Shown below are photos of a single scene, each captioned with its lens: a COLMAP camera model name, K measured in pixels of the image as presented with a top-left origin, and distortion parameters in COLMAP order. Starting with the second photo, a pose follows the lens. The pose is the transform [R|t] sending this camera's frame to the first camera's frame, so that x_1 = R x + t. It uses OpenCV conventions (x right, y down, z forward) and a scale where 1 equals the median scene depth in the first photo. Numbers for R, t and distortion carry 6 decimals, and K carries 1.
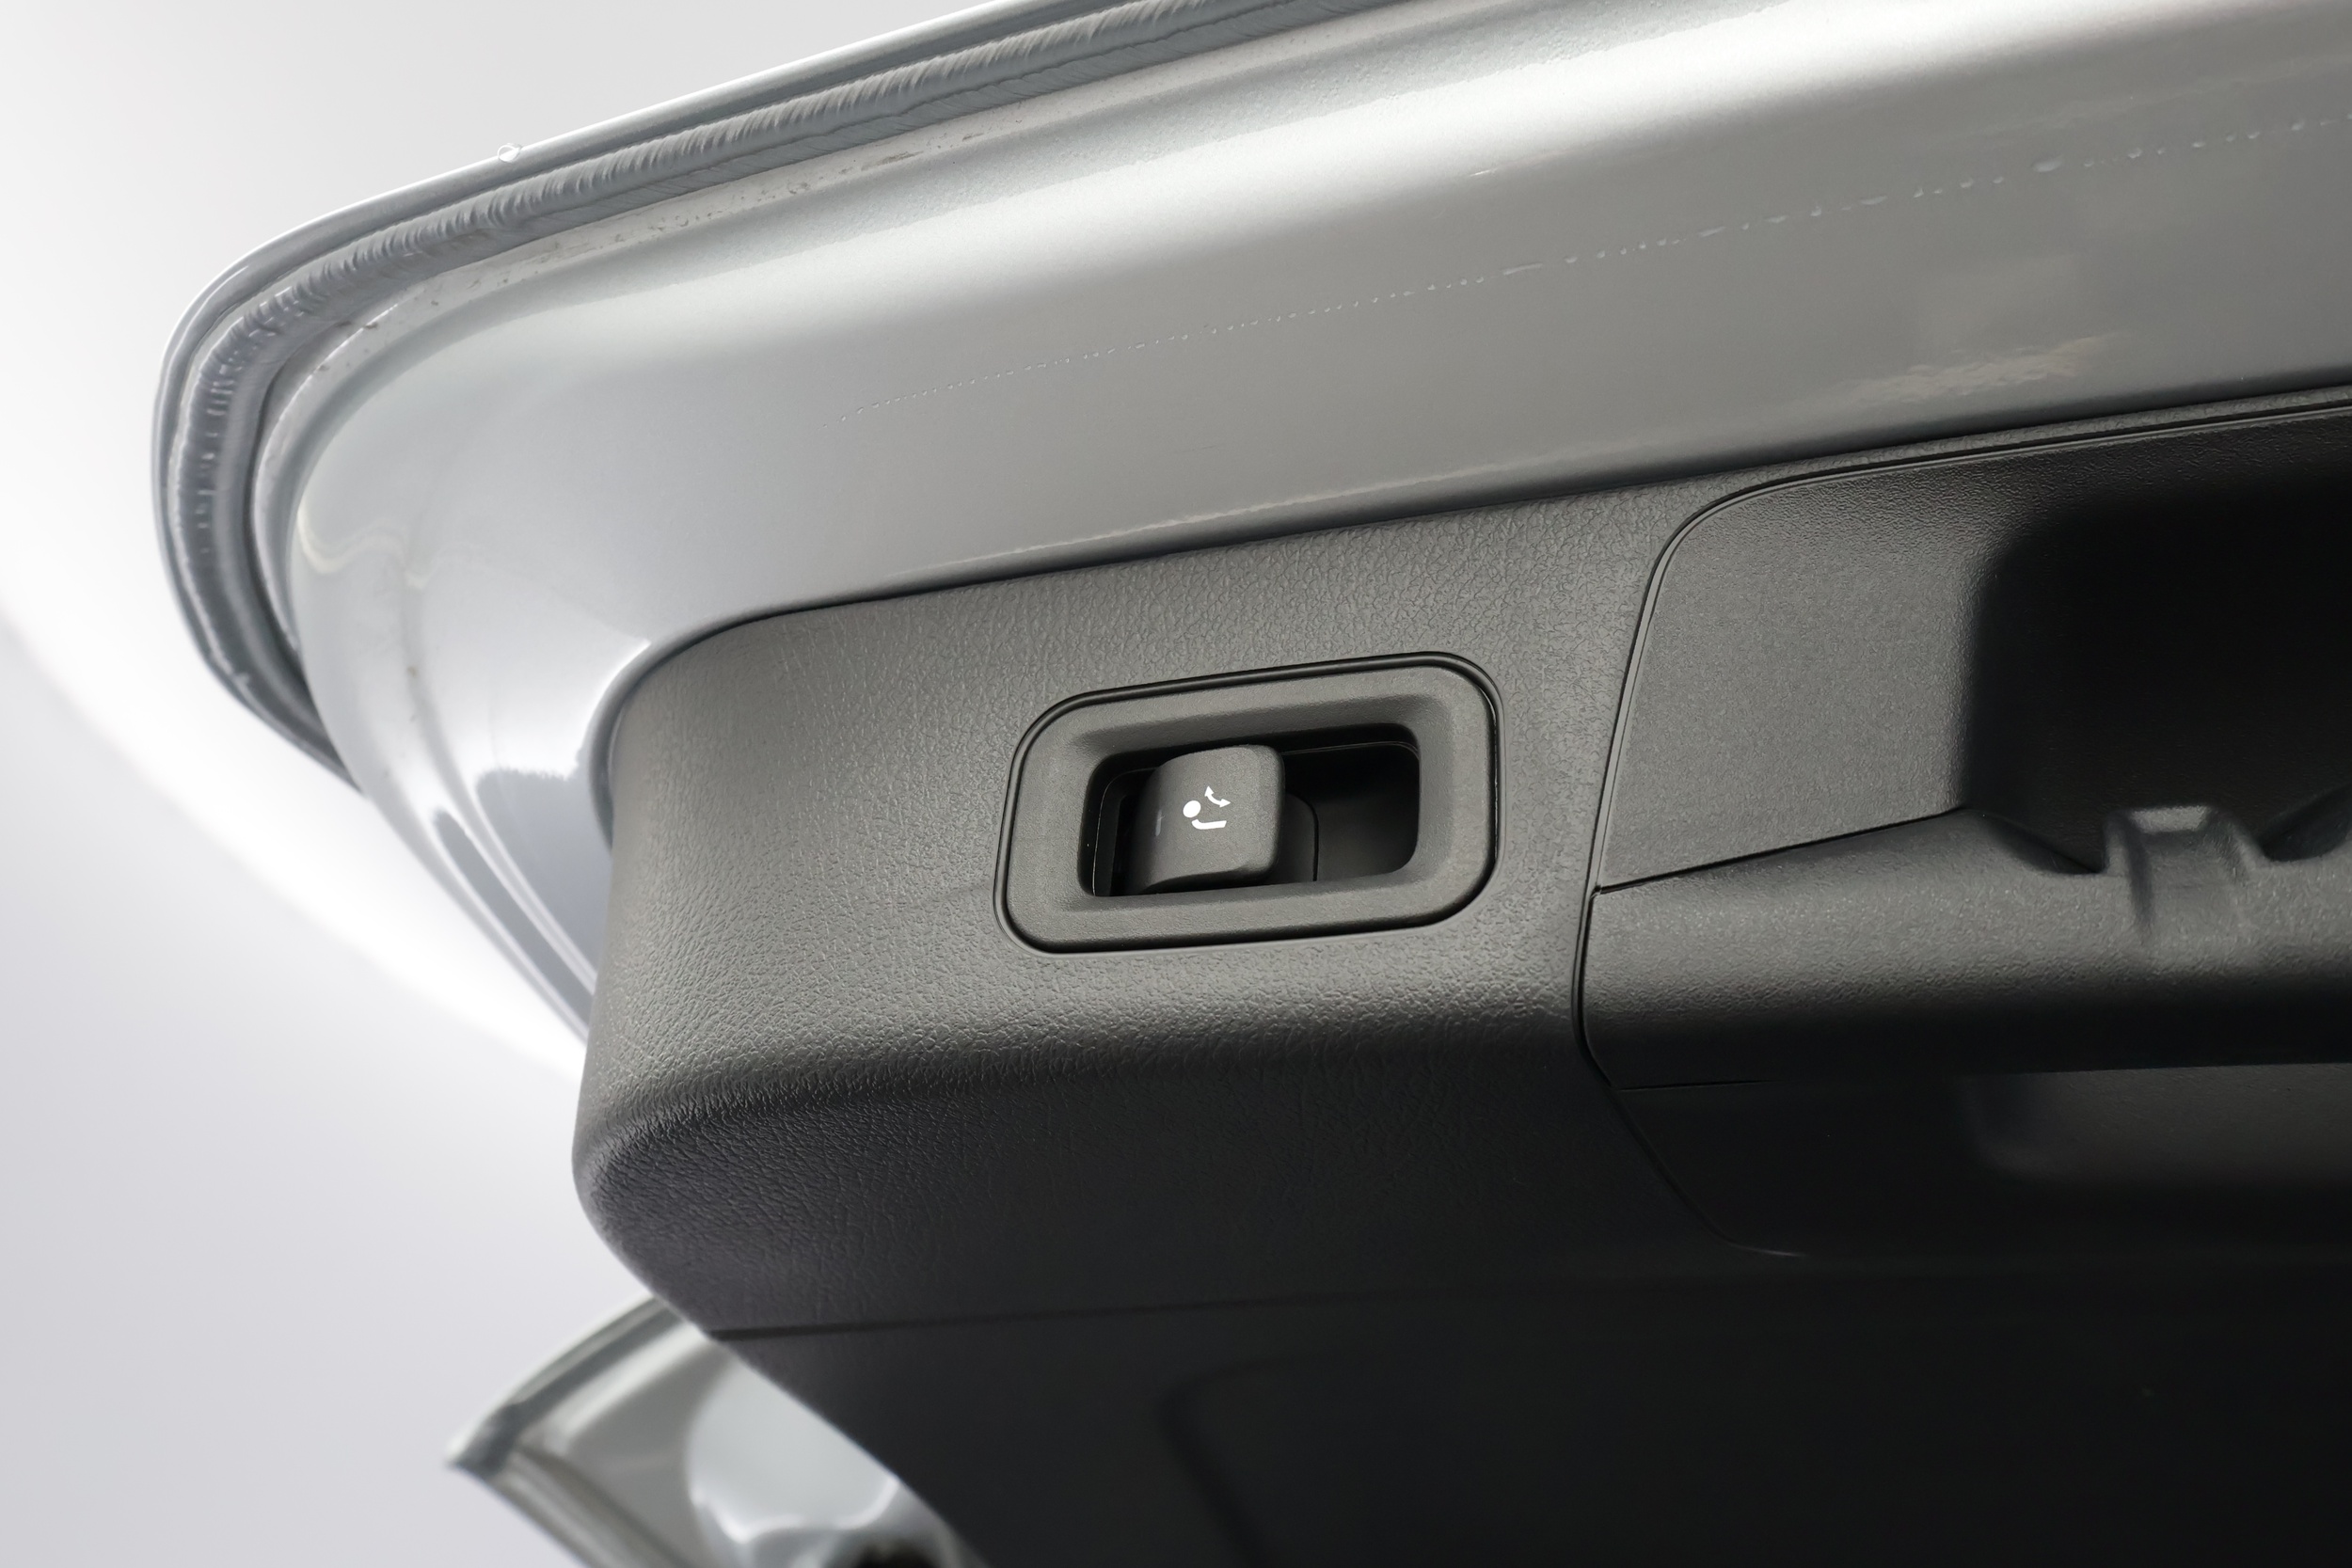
lens RADIAL K [[2100.1, 0, 1174.9], [0, 2100.1, 786.8], [0, 0, 1]] dist [0.007086, 0.000218]
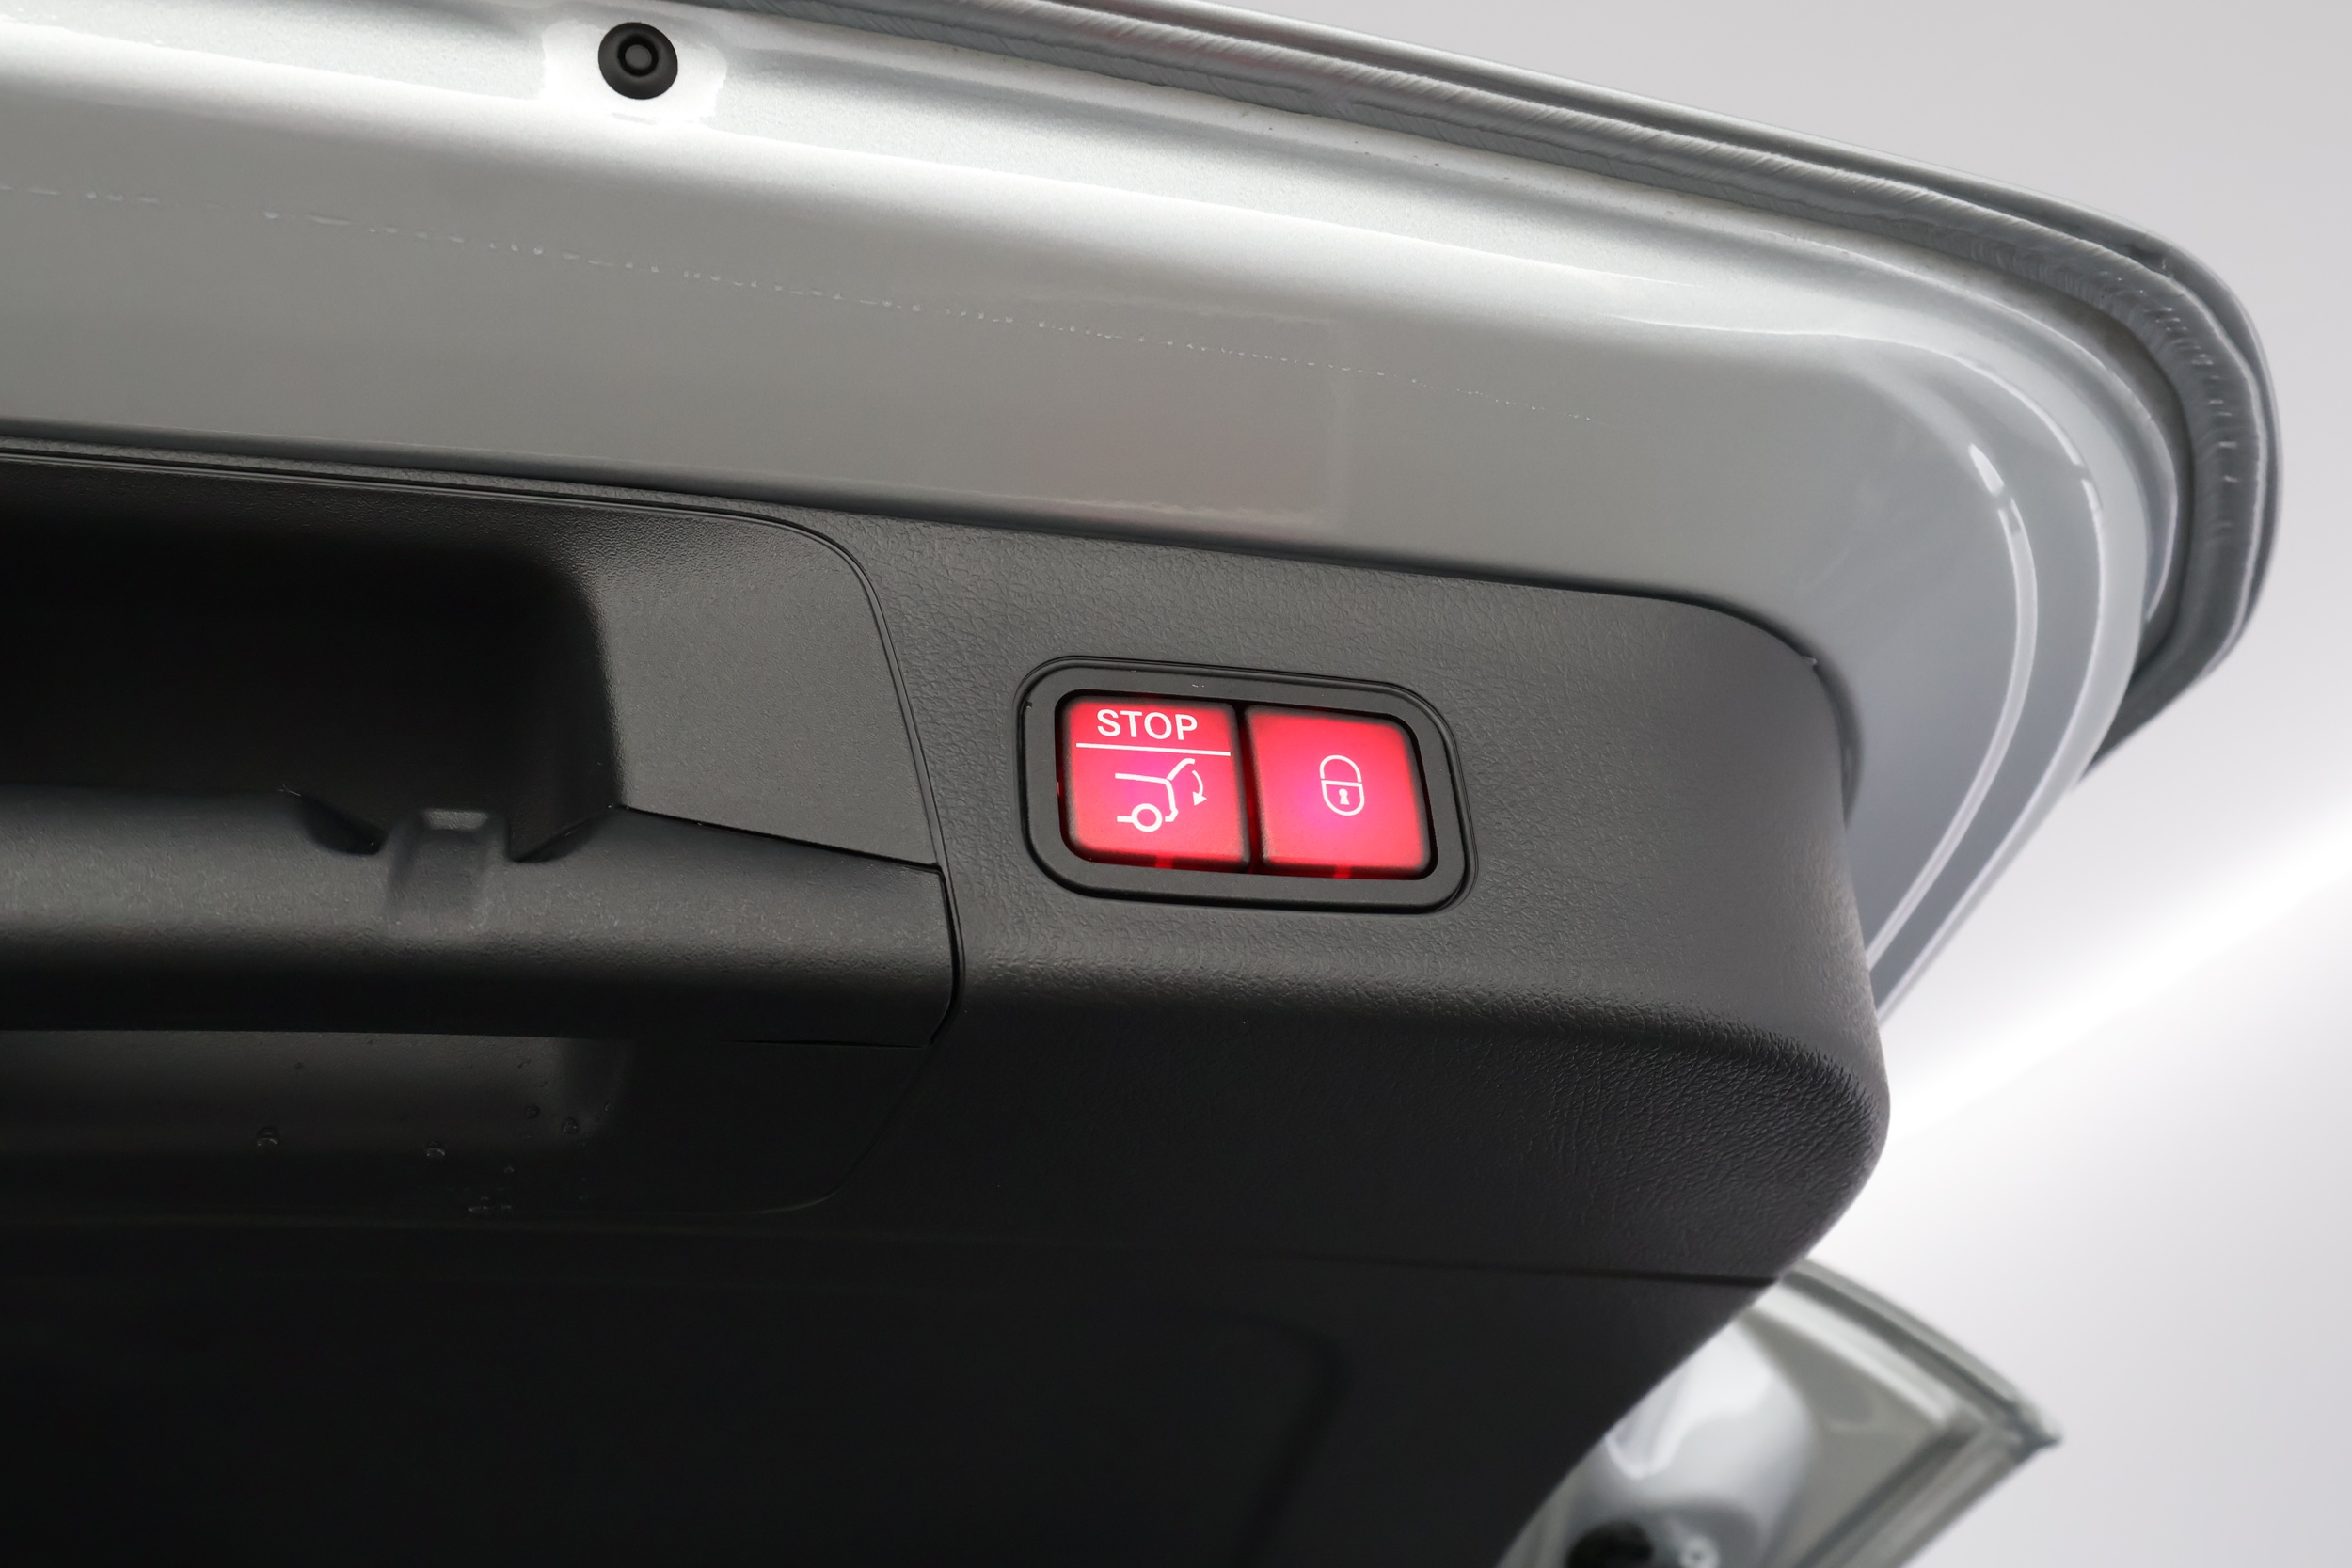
lens RADIAL K [[1852.7, 0, 1177.2], [0, 1852.7, 780.9], [0, 0, 1]] dist [0.001269, -0.001213]
pose [[0.656624, 0.120768, 0.744486, -0.279763], [-0.120024, 0.991250, -0.054937, 0.024170], [-0.744607, -0.053283, 0.665373, 0.147717]]
